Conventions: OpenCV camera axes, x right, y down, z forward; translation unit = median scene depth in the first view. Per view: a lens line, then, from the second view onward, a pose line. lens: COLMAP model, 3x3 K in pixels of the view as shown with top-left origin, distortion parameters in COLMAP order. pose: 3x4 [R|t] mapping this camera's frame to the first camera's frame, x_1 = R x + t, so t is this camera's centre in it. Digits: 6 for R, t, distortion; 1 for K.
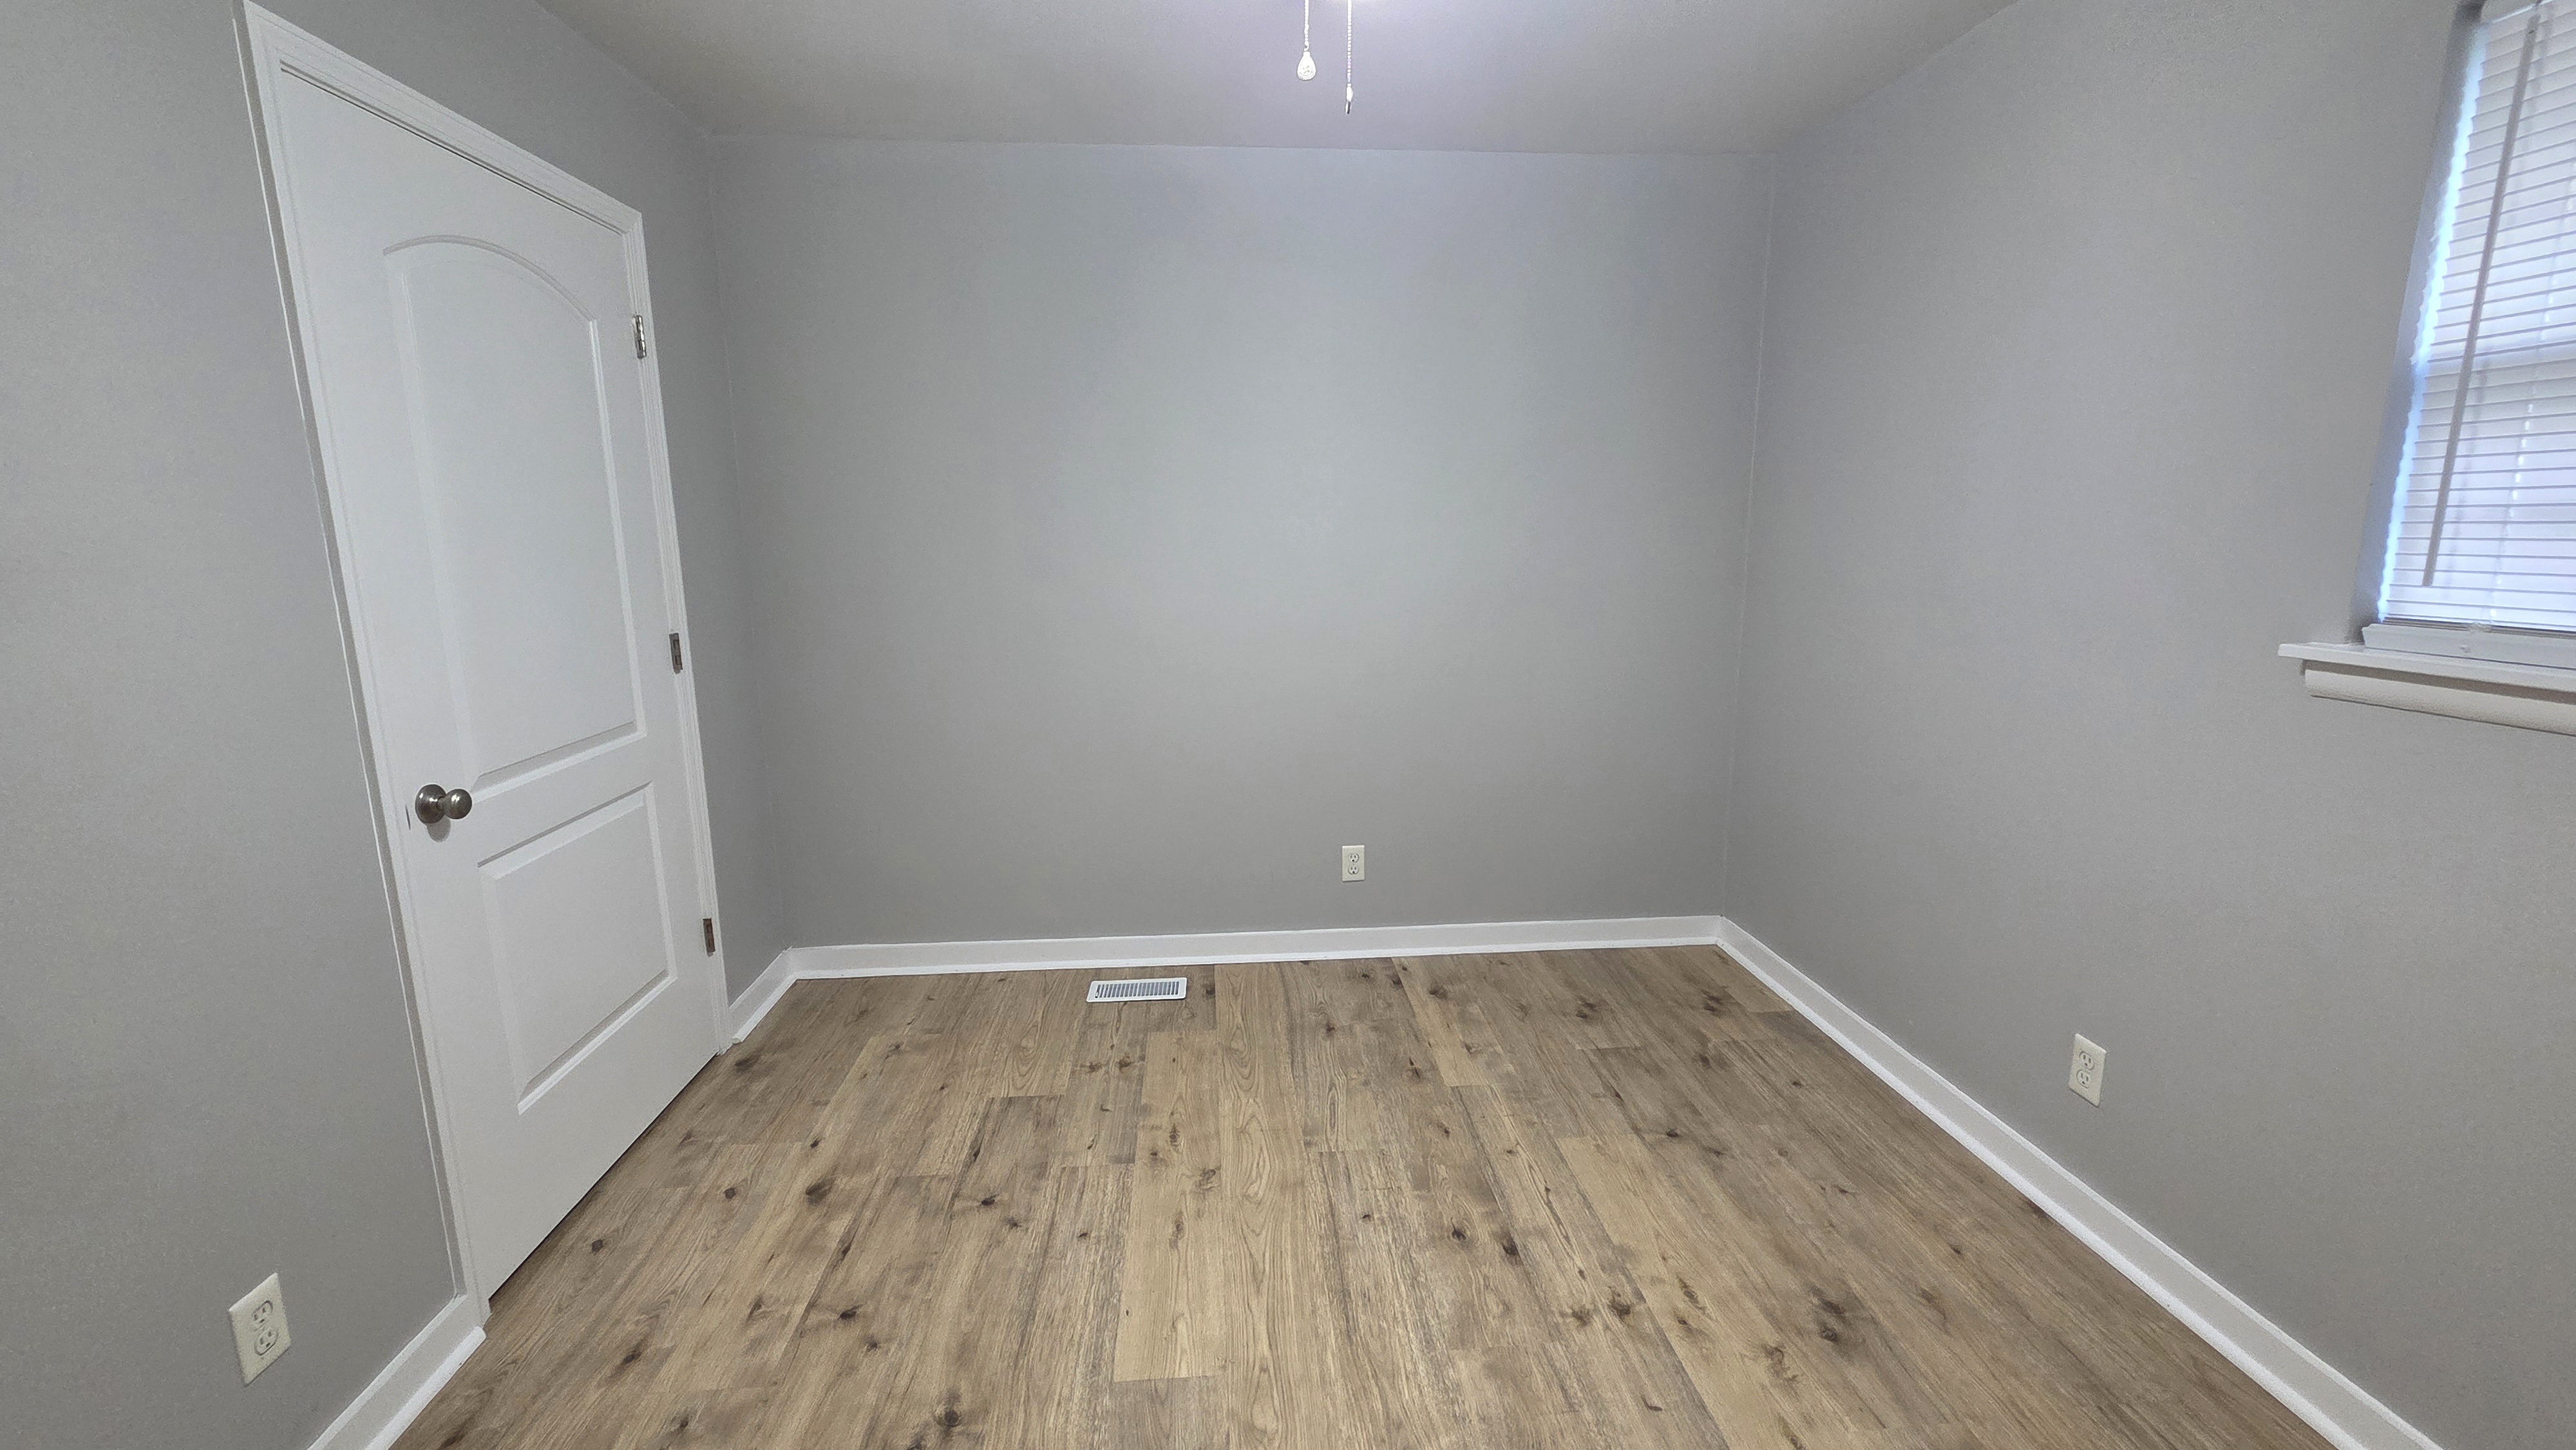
lens RADIAL K [[1054.9, 0, 1303.1], [0, 1054.9, 723.1], [0, 0, 1]] dist [0.001121, -0.000538]
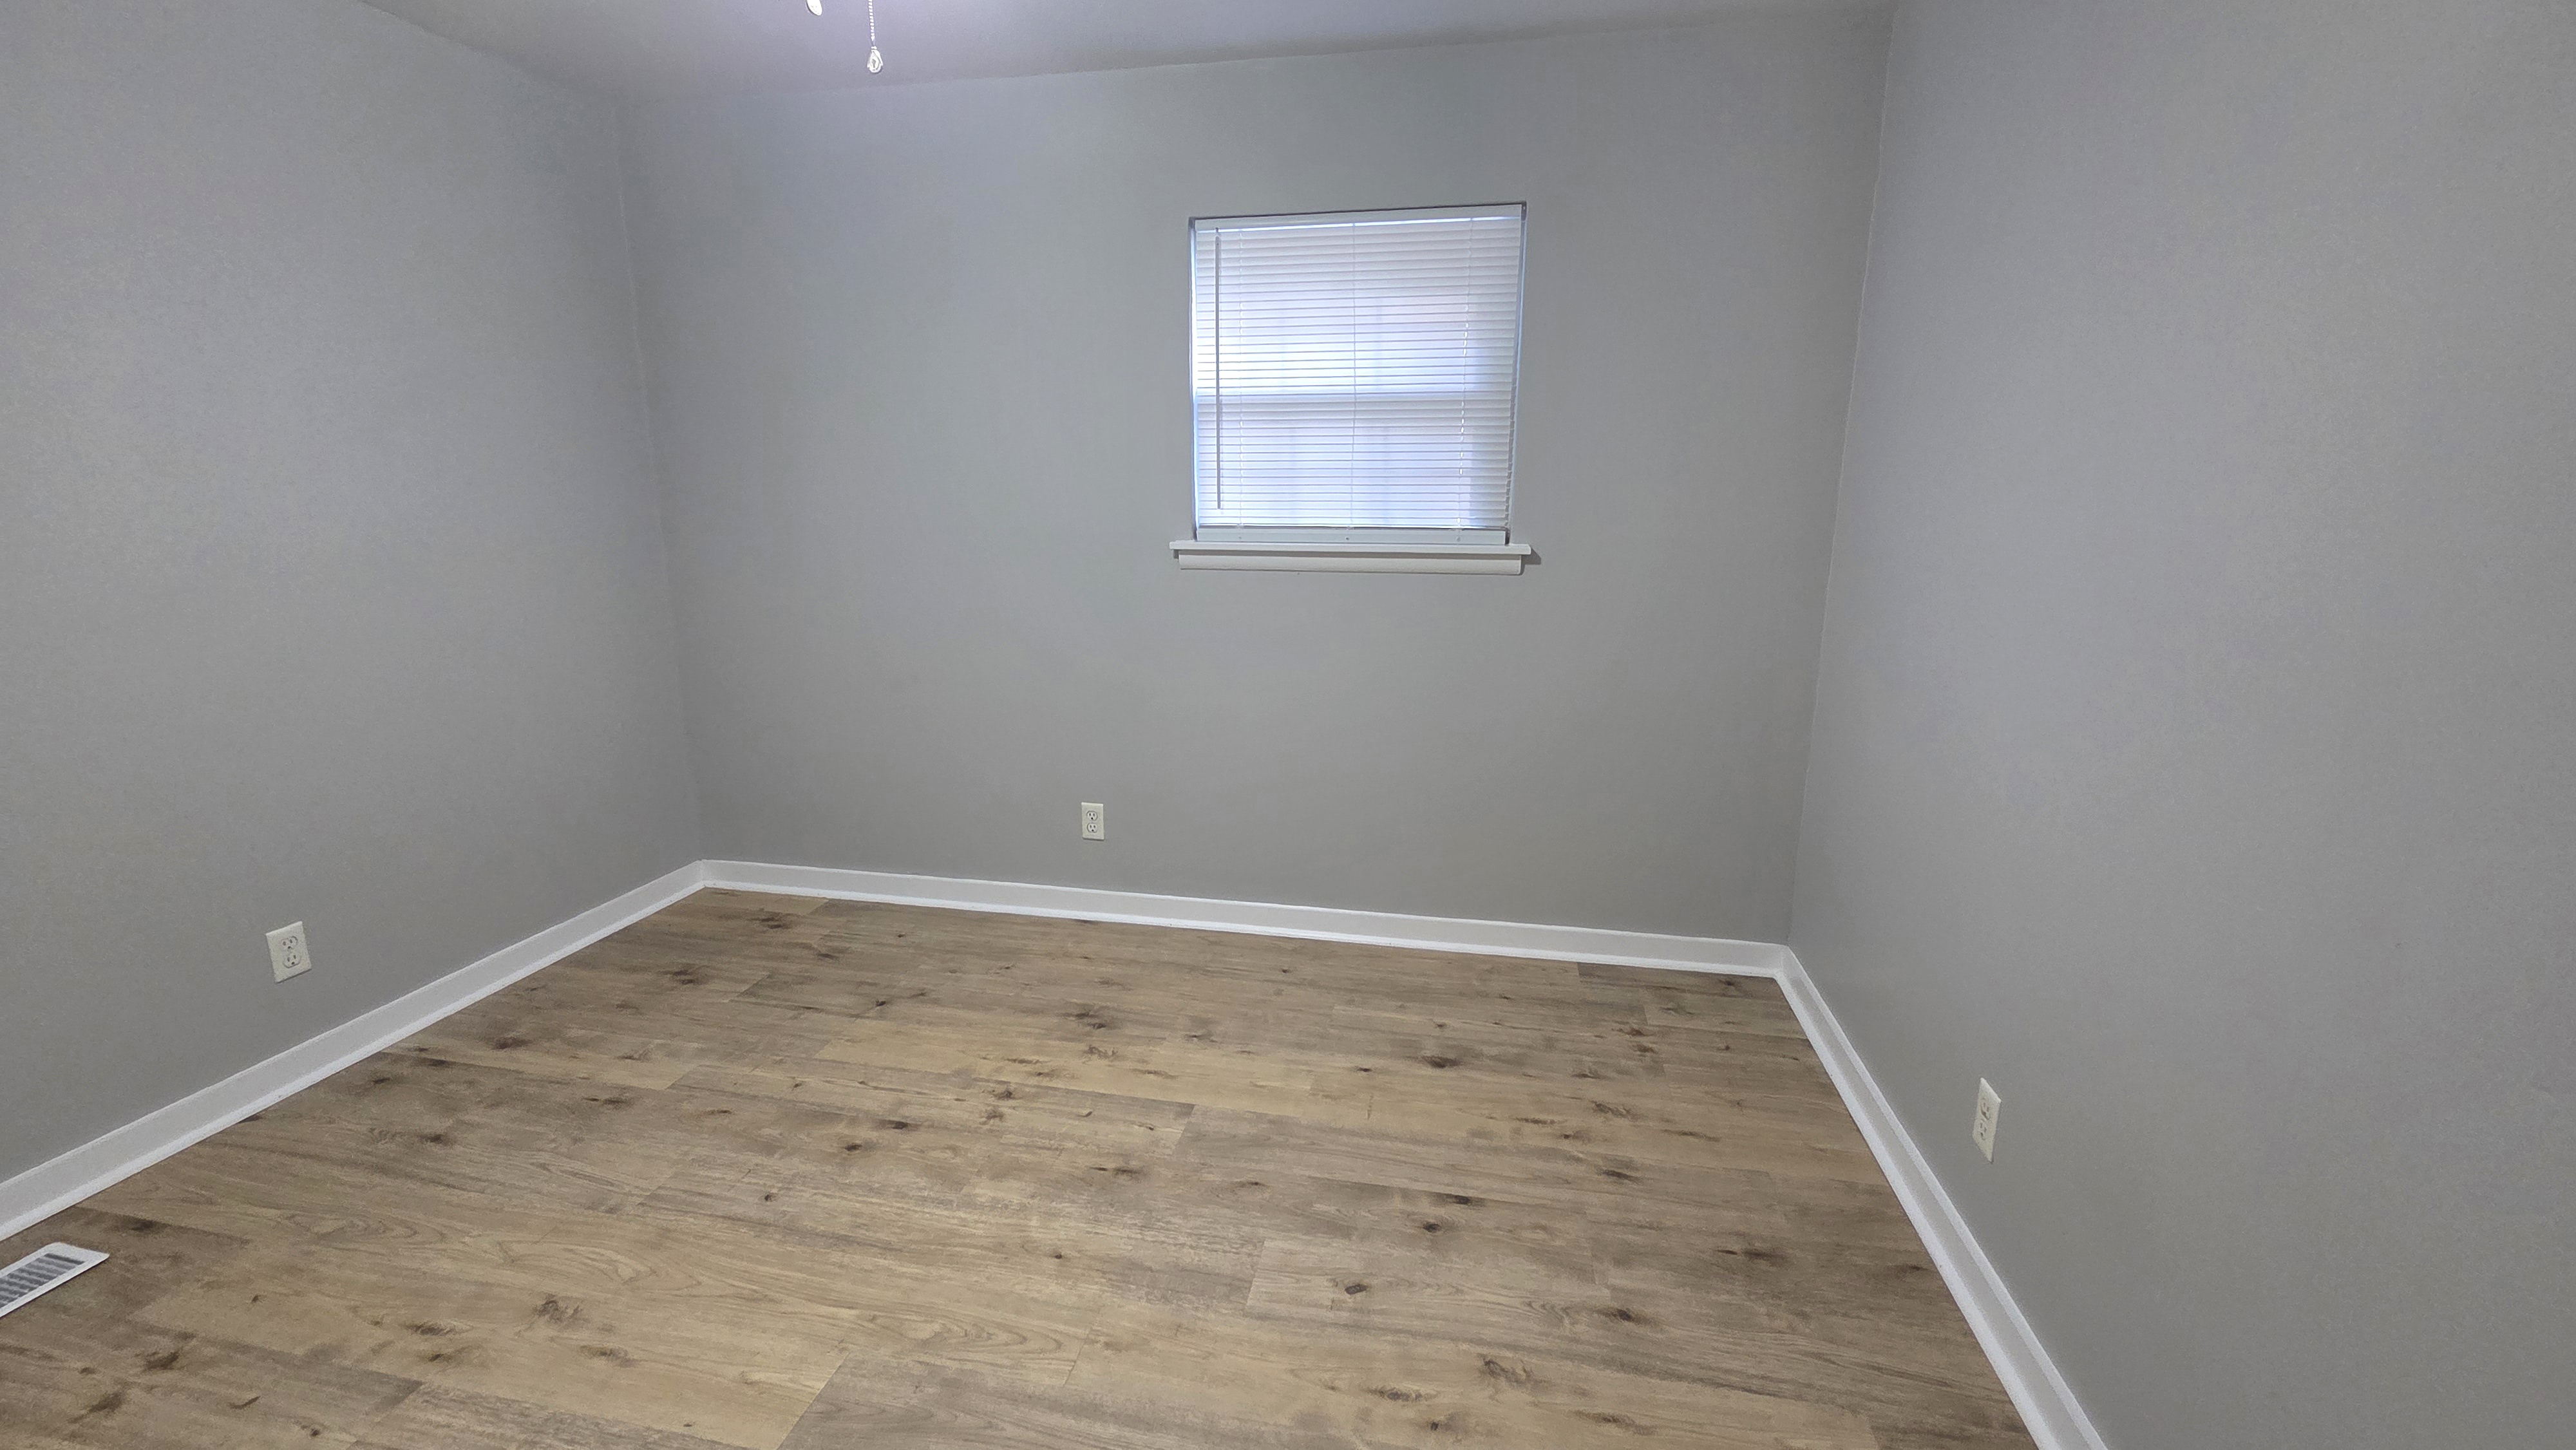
lens RADIAL K [[1054.9, 0, 1285.7], [0, 1054.9, 716.7], [0, 0, 1]] dist [0.001121, -0.000538]
pose [[0.268243, -0.196252, 0.943150, -0.668006], [0.173096, 0.972915, 0.153215, -0.019847], [-0.947673, 0.122156, 0.294948, 0.238470]]
